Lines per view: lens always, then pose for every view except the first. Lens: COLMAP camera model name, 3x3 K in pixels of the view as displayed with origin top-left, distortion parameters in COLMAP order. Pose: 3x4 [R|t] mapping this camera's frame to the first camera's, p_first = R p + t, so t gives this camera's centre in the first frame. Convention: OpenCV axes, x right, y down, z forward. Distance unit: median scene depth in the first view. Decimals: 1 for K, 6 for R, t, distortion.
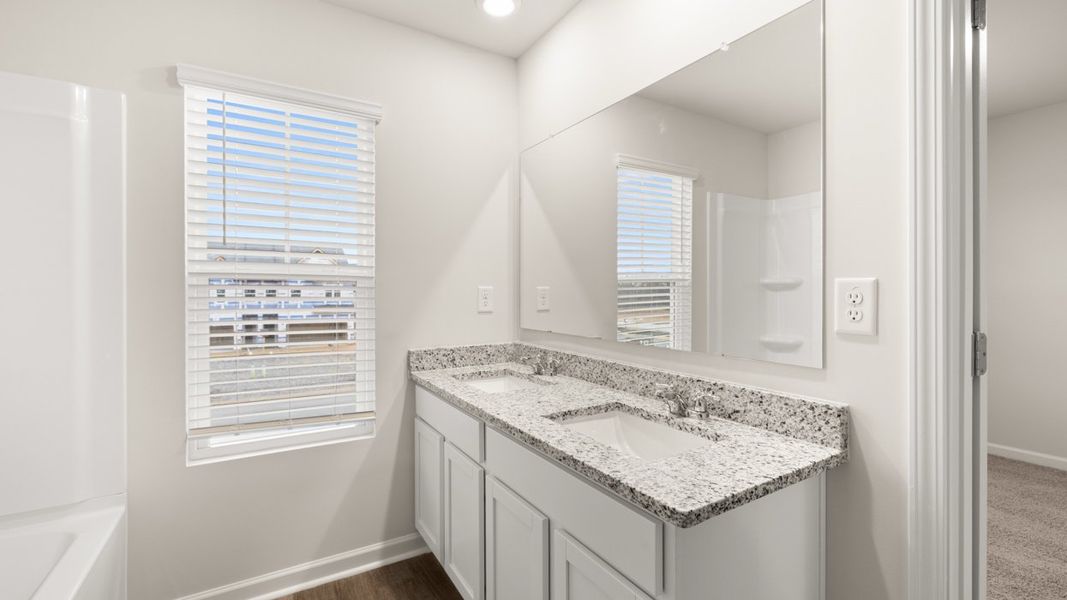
lens RADIAL K [[447.1, 0, 529.6], [0, 447.1, 295.3], [0, 0, 1]] dist [-0.001714, -0.000234]
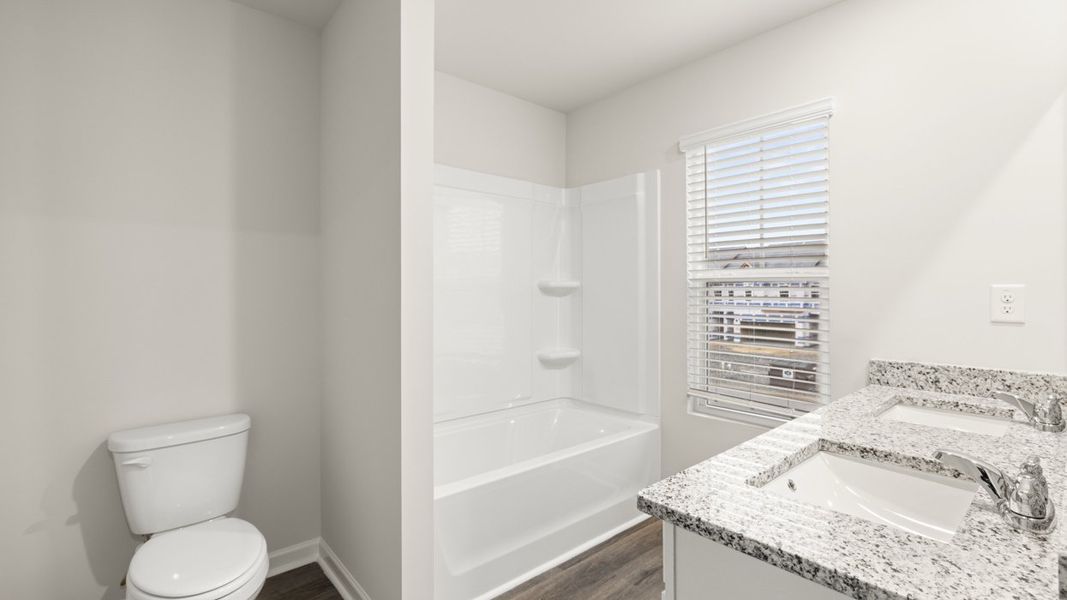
lens RADIAL K [[447.1, 0, 529.6], [0, 447.1, 295.3], [0, 0, 1]] dist [-0.001714, -0.000234]
pose [[0.194427, 0.006760, -0.980894, 0.540167], [-0.006327, 0.999964, 0.005638, -0.003224], [0.980897, 0.005110, 0.194463, 0.207027]]
